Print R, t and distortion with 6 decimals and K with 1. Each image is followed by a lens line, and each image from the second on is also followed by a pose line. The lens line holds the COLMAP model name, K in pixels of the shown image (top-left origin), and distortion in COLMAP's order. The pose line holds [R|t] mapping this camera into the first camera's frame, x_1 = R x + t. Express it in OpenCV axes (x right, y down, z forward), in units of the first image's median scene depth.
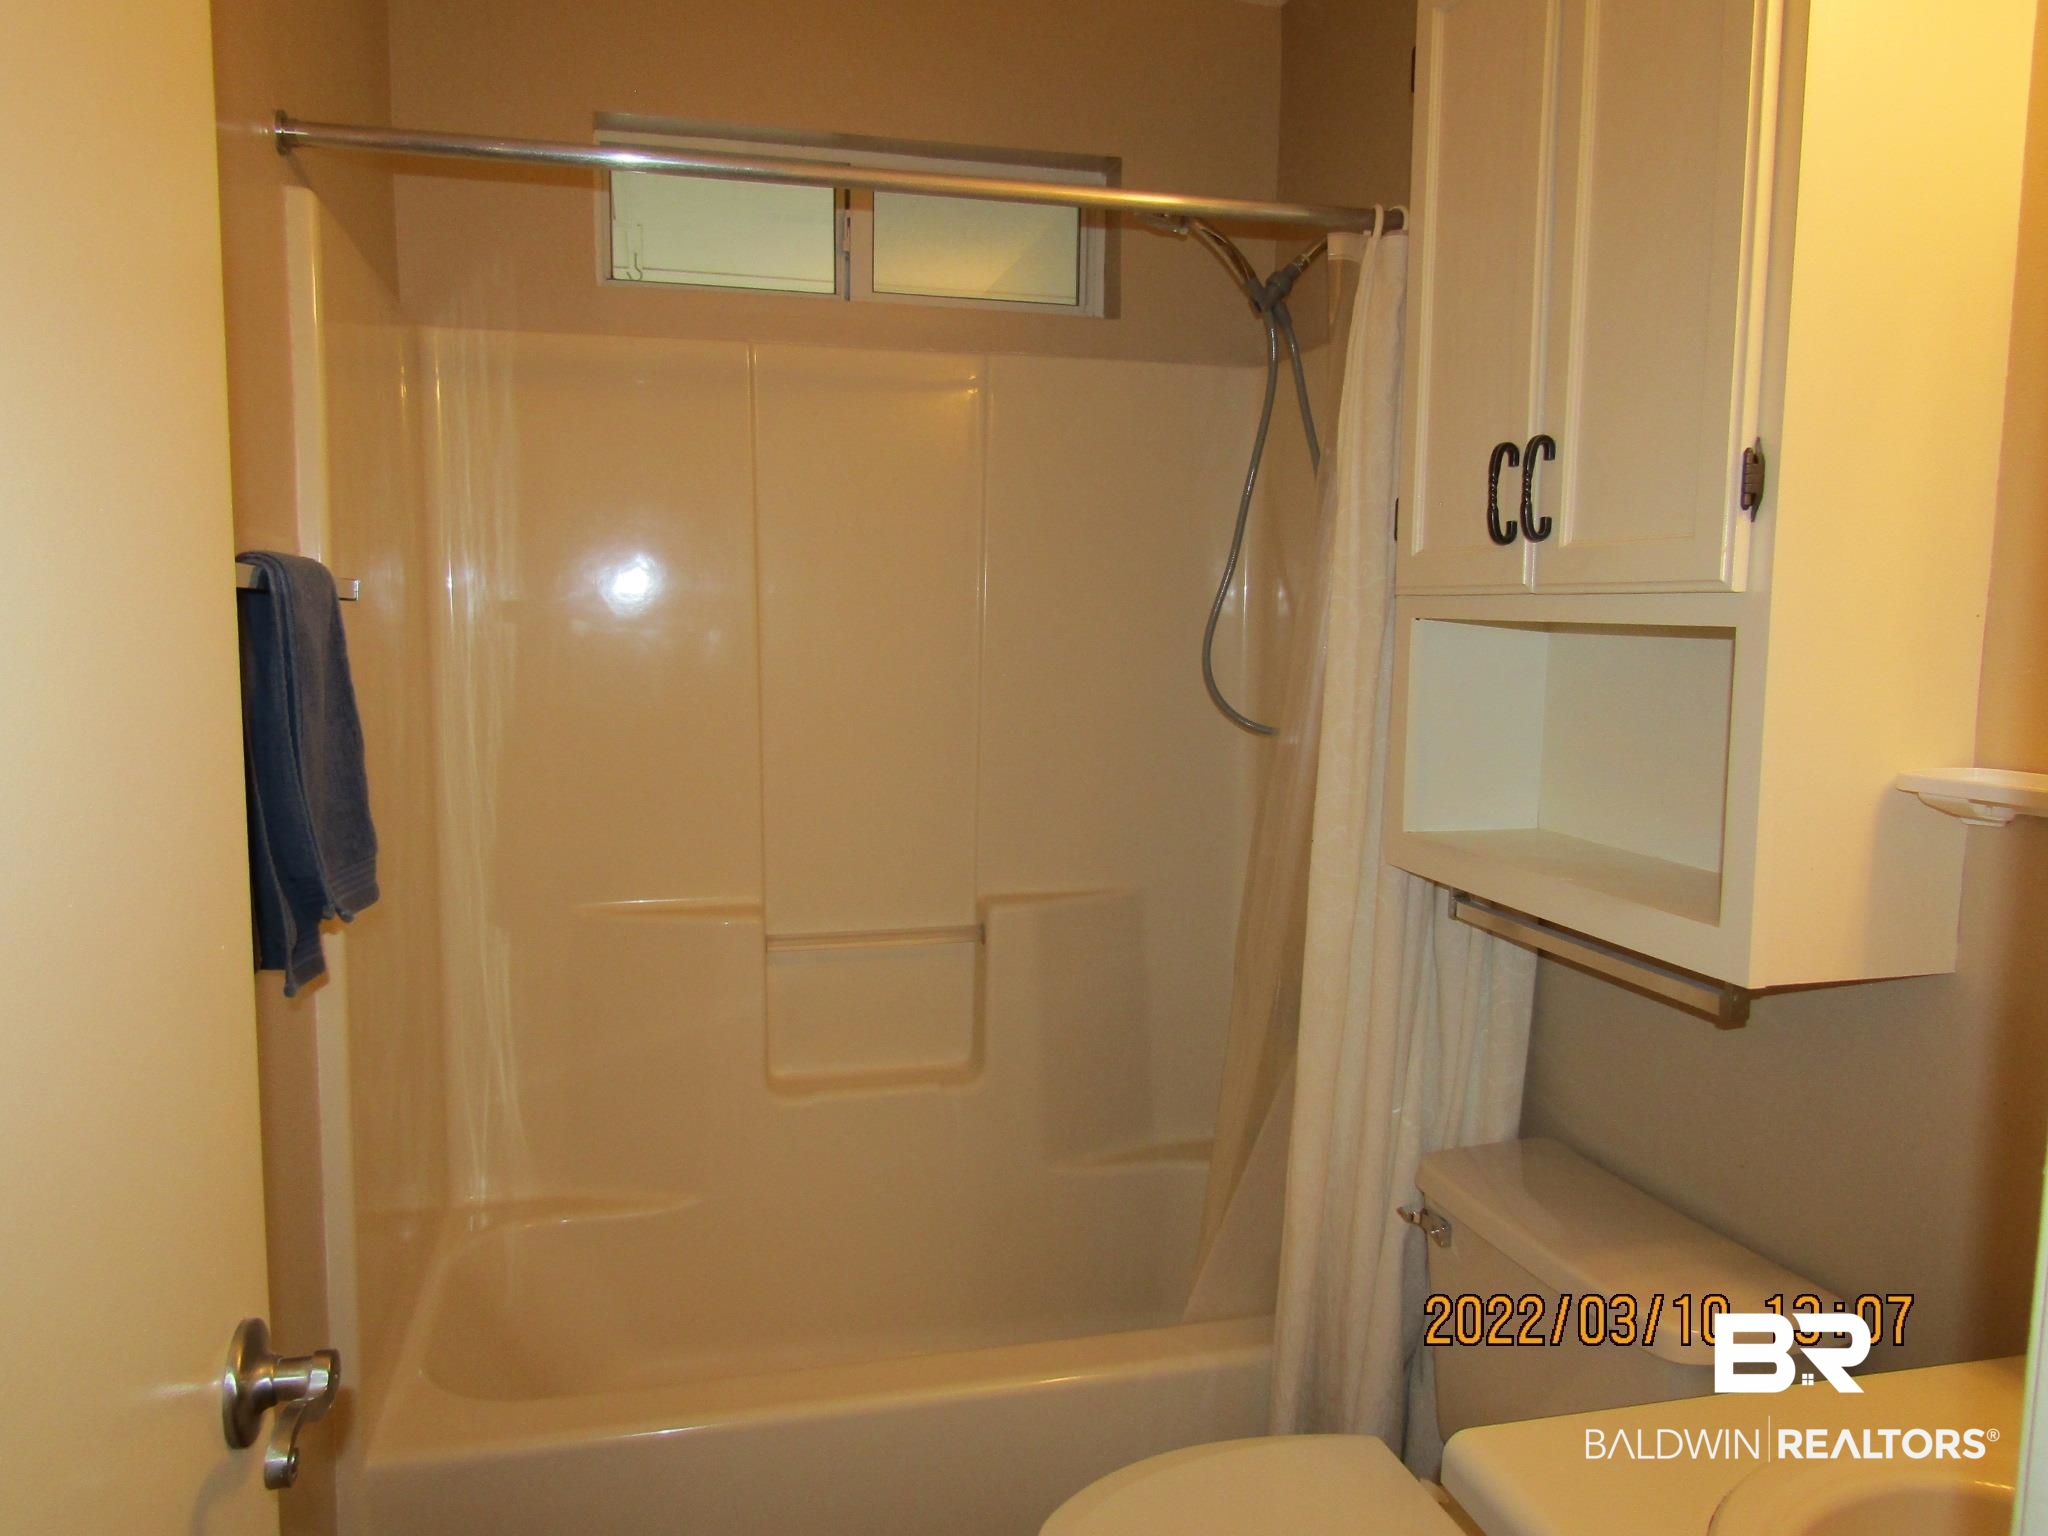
lens RADIAL K [[1469.7, 0, 1034.2], [0, 1469.7, 765.3], [0, 0, 1]] dist [-0.005372, -0.000178]
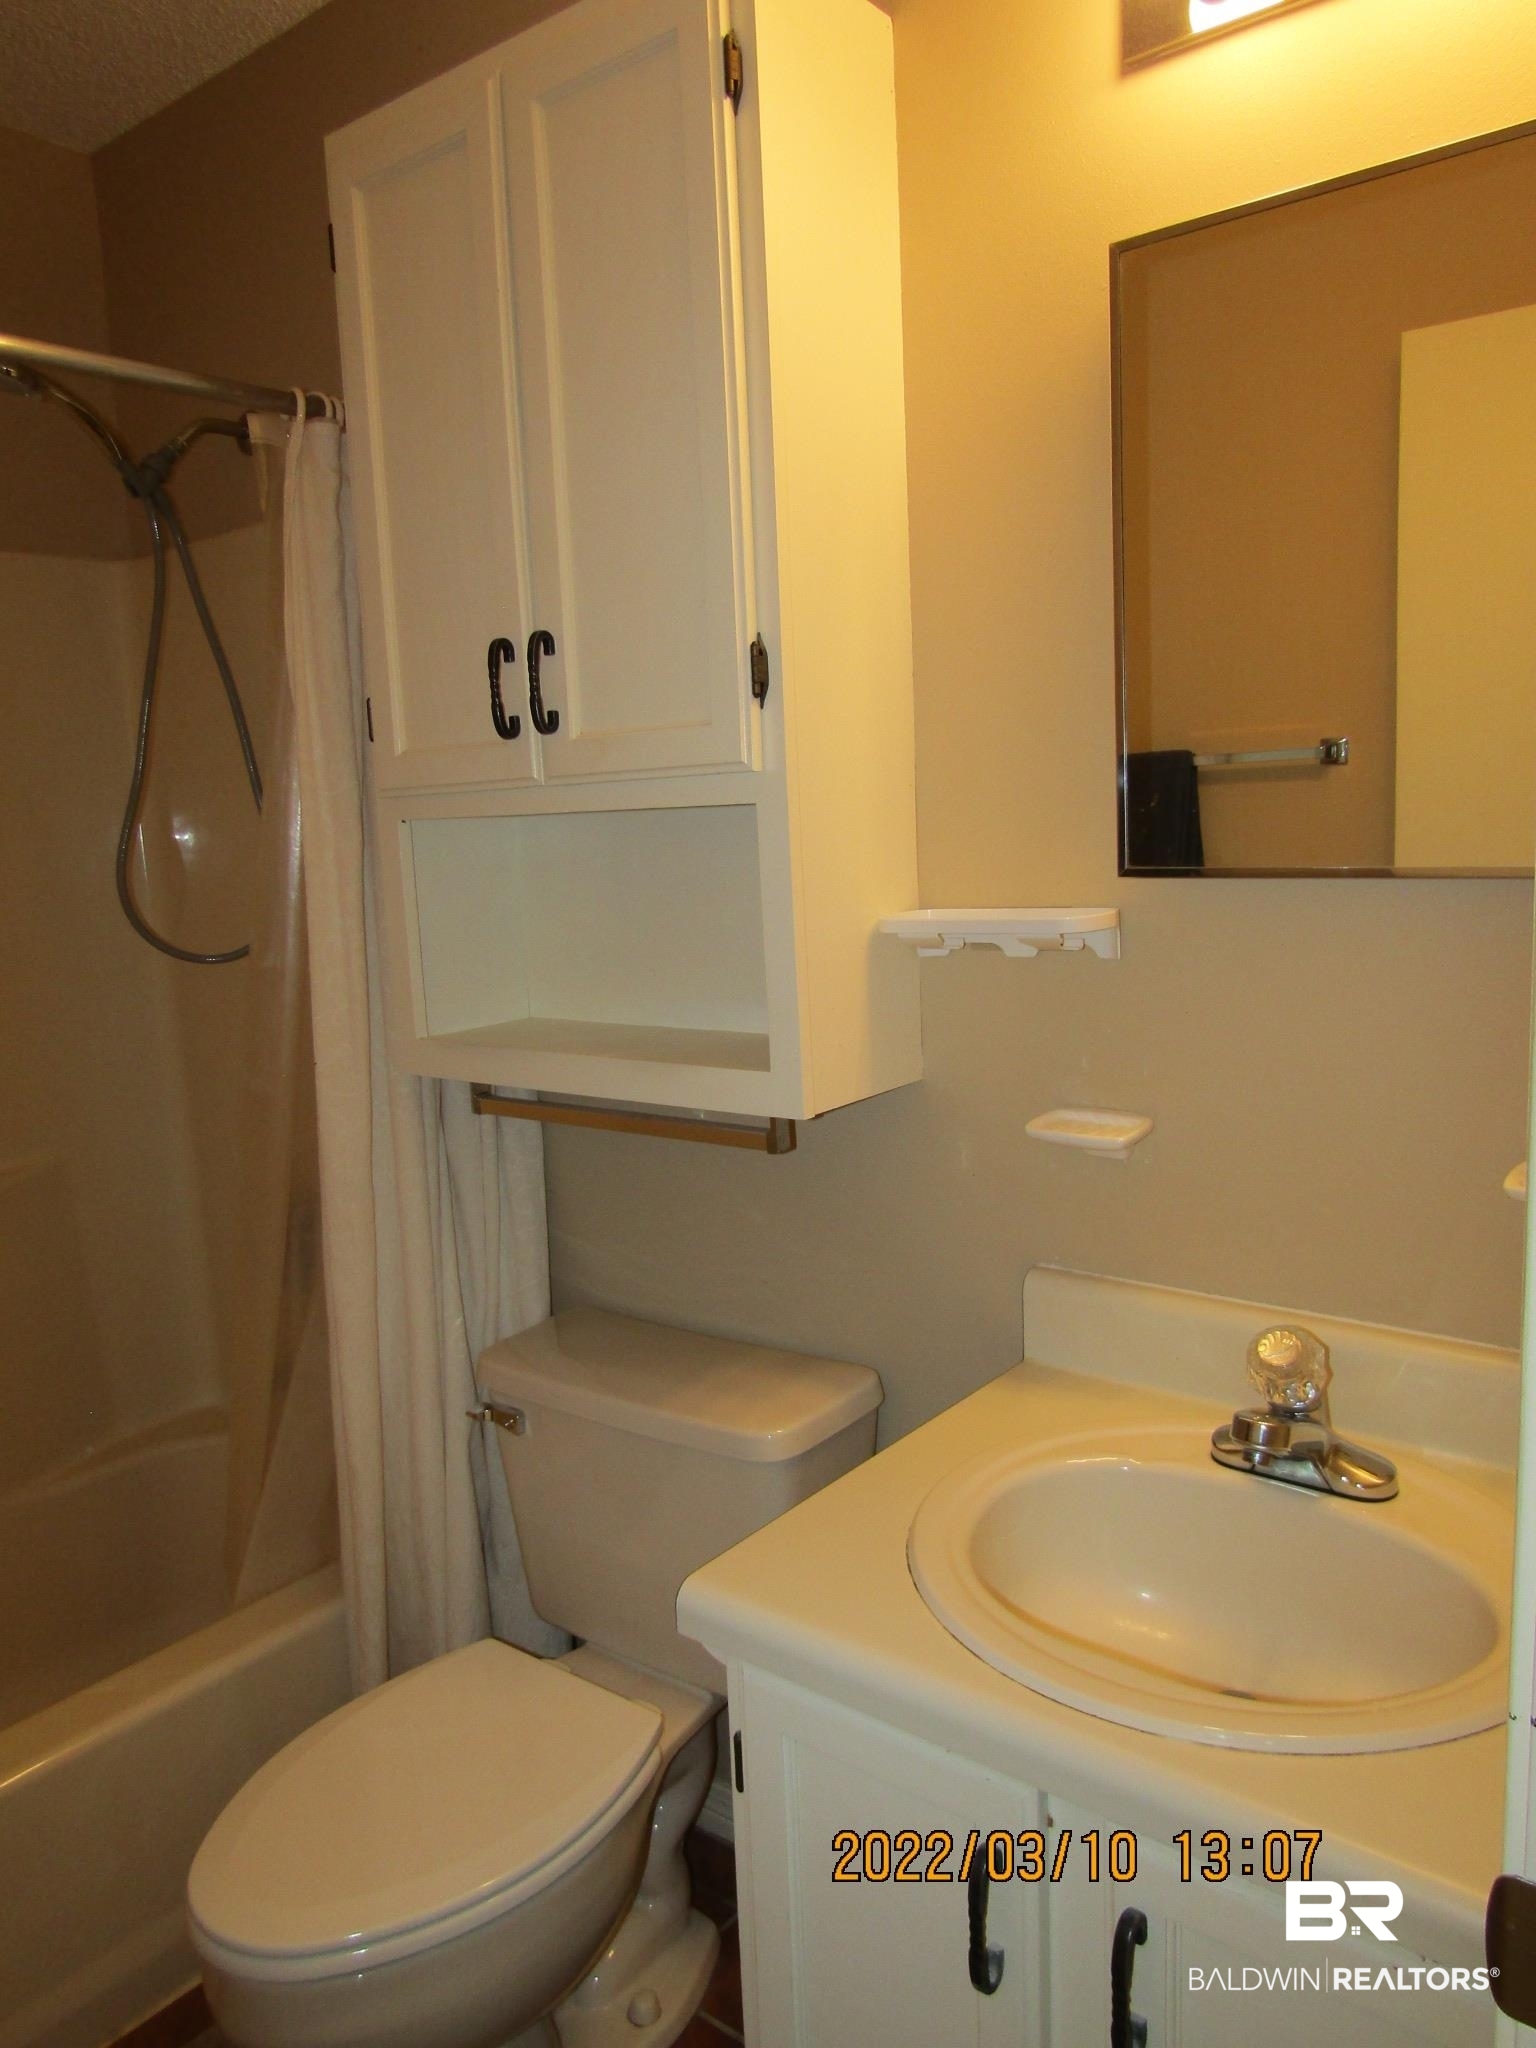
lens RADIAL K [[1469.7, 0, 768.0], [0, 1469.7, 1024.0], [0, 0, 1]] dist [-0.005372, -0.000178]
pose [[0.791288, -0.133264, 0.596744, -0.145432], [0.120956, 0.990790, 0.060872, 0.004083], [-0.599360, 0.024012, 0.800119, 0.069502]]
